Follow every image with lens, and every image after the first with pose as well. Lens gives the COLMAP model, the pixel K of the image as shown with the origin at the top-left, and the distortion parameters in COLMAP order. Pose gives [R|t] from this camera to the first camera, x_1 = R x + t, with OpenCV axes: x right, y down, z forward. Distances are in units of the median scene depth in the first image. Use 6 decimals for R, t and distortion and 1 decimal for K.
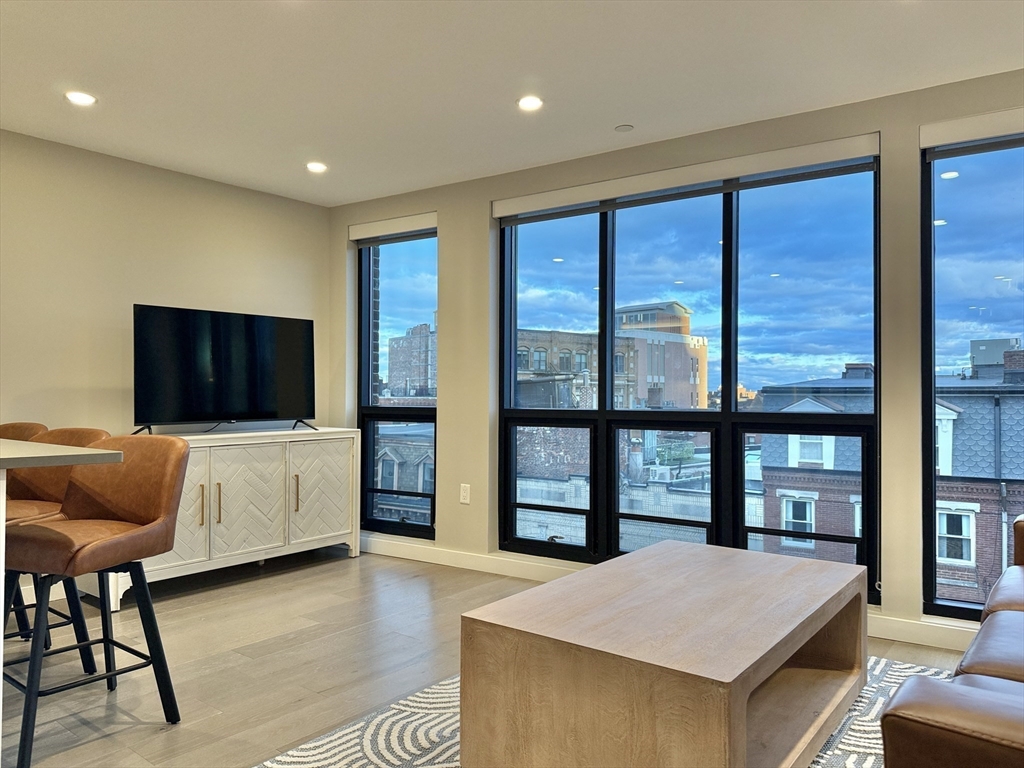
lens RADIAL K [[712.1, 0, 512.0], [0, 712.1, 384.0], [0, 0, 1]] dist [0.130714, -0.001350]
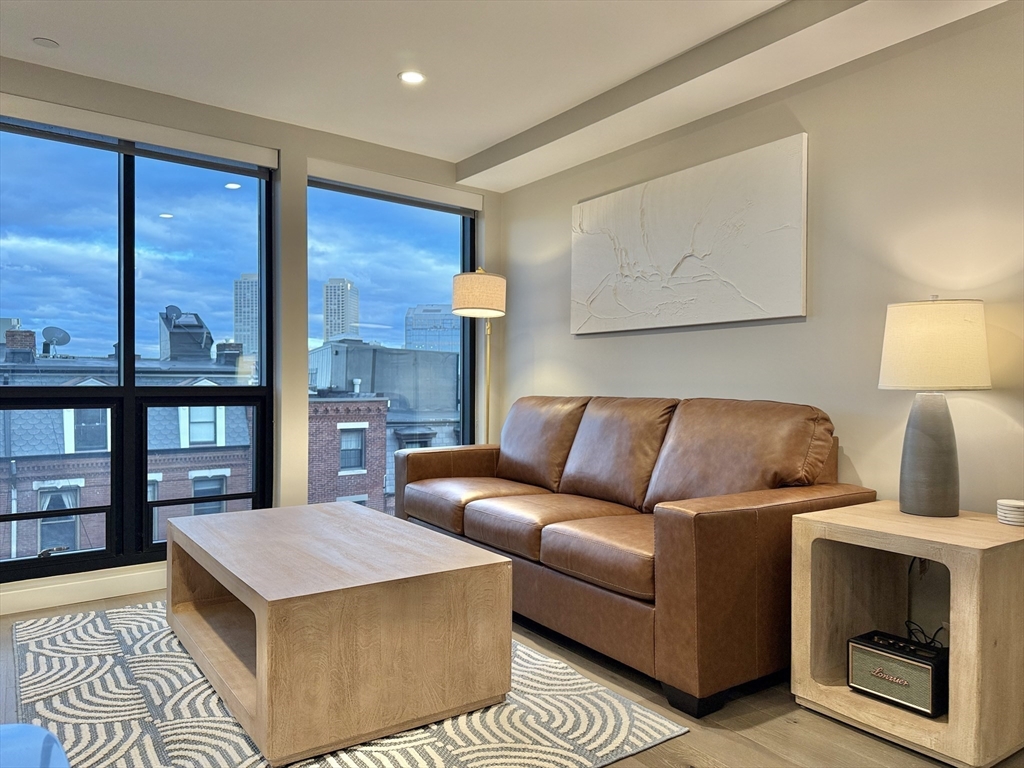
lens RADIAL K [[742.6, 0, 512.0], [0, 742.6, 384.0], [0, 0, 1]] dist [0.019298, -0.002522]
pose [[0.339809, -0.019156, 0.940299, -0.538986], [-0.006364, 0.999723, 0.022666, 0.009473], [-0.940473, -0.013686, 0.339593, 0.244815]]
